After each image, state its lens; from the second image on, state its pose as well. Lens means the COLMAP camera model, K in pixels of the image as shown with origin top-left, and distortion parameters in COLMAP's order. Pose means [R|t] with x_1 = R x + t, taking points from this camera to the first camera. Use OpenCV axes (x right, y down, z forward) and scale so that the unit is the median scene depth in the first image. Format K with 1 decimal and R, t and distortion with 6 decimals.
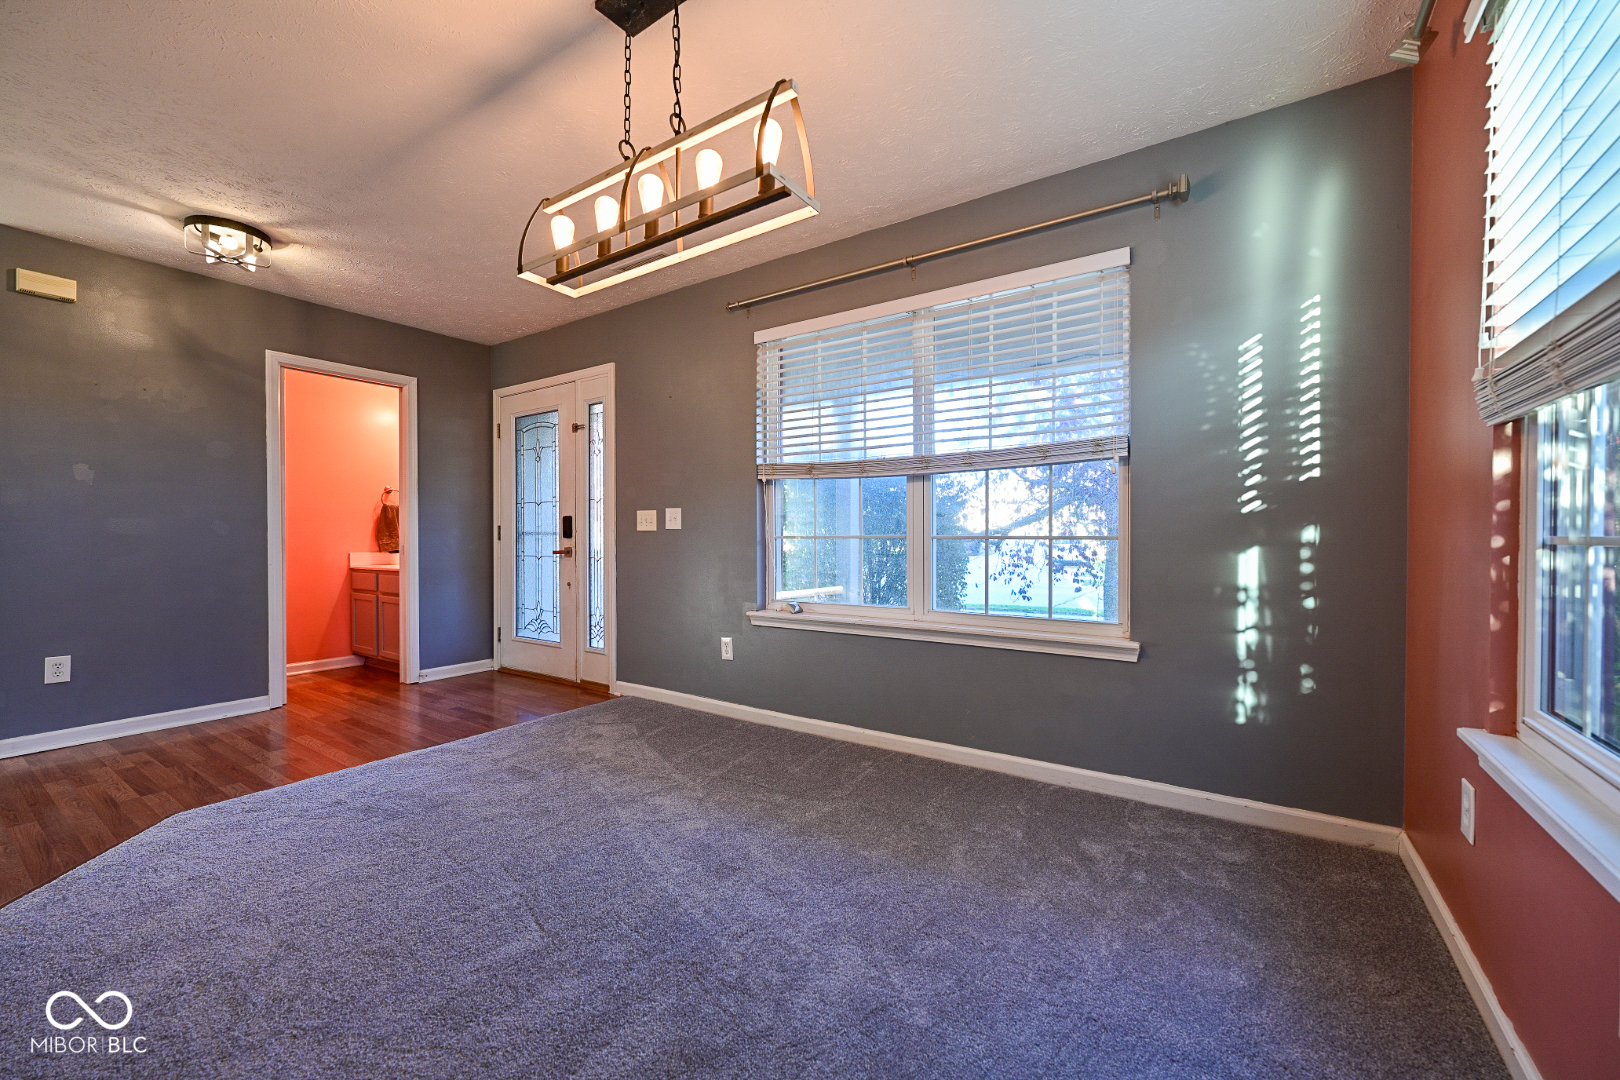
lens RADIAL K [[644.7, 0, 812.4], [0, 644.7, 541.0], [0, 0, 1]] dist [0.002073, 0.000476]
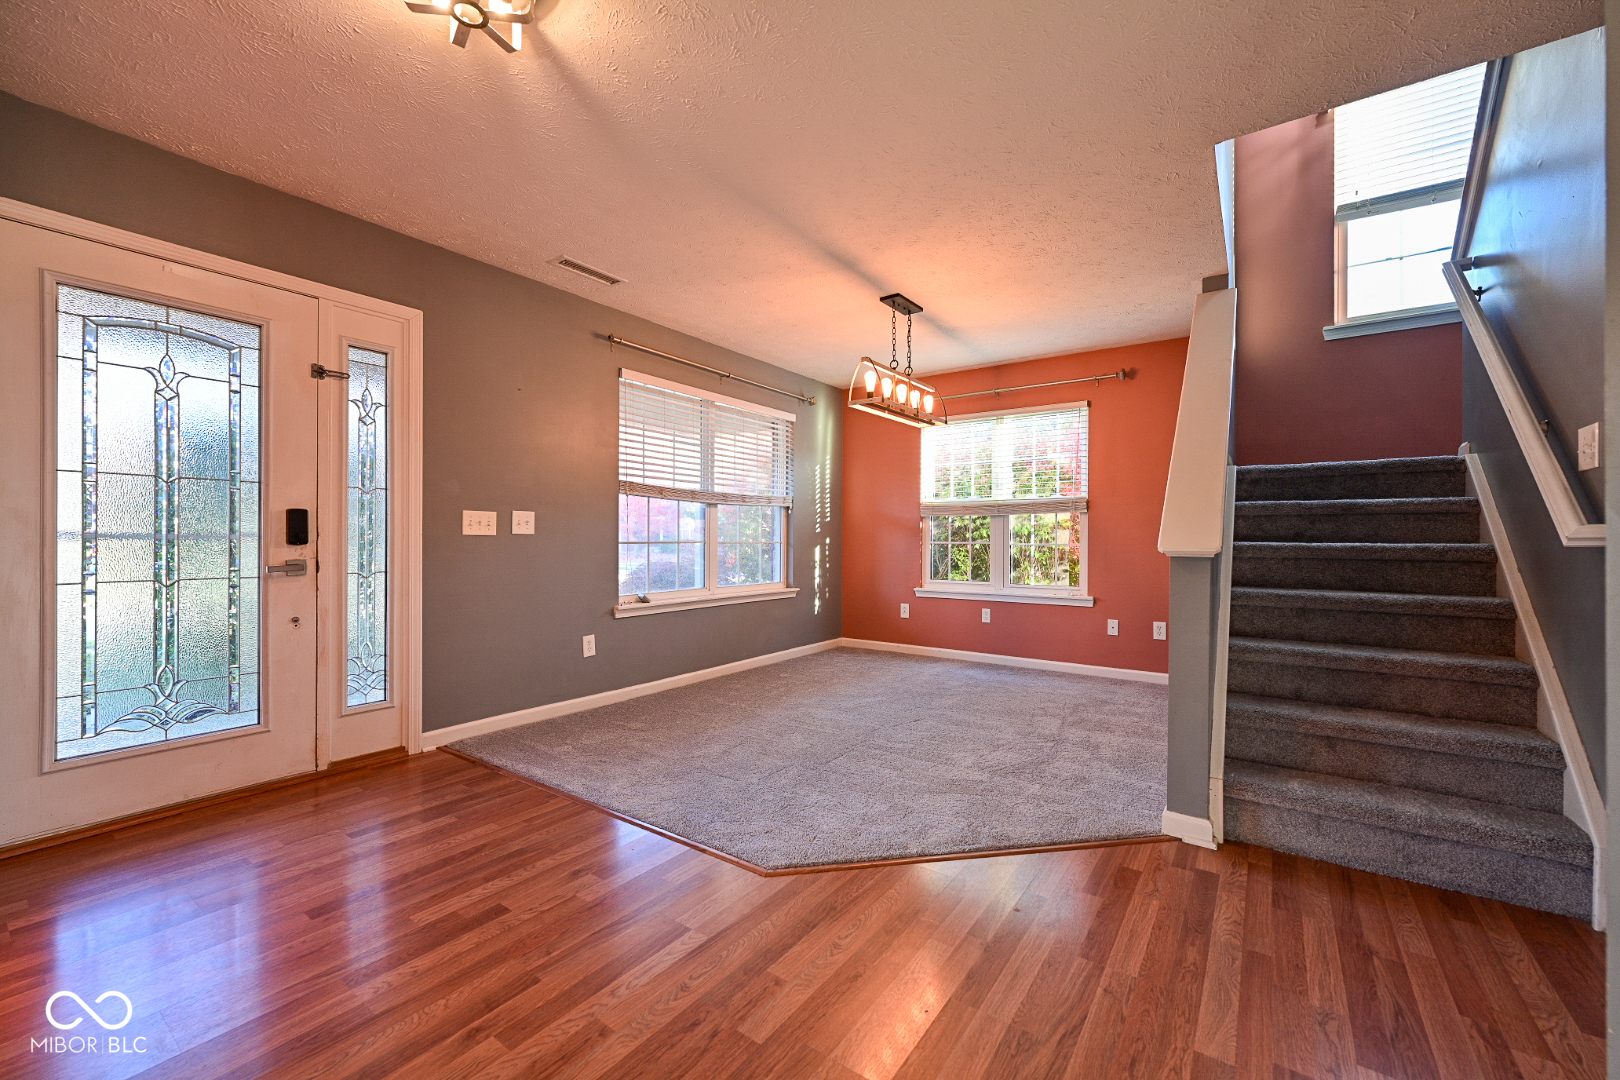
lens RADIAL K [[644.7, 0, 811.3], [0, 644.7, 541.7], [0, 0, 1]] dist [0.002073, 0.000476]
pose [[0.019618, -0.000877, 0.999807, -1.359650], [0.007549, 0.999971, 0.000729, -0.005934], [-0.999779, 0.007533, 0.019624, 0.684982]]
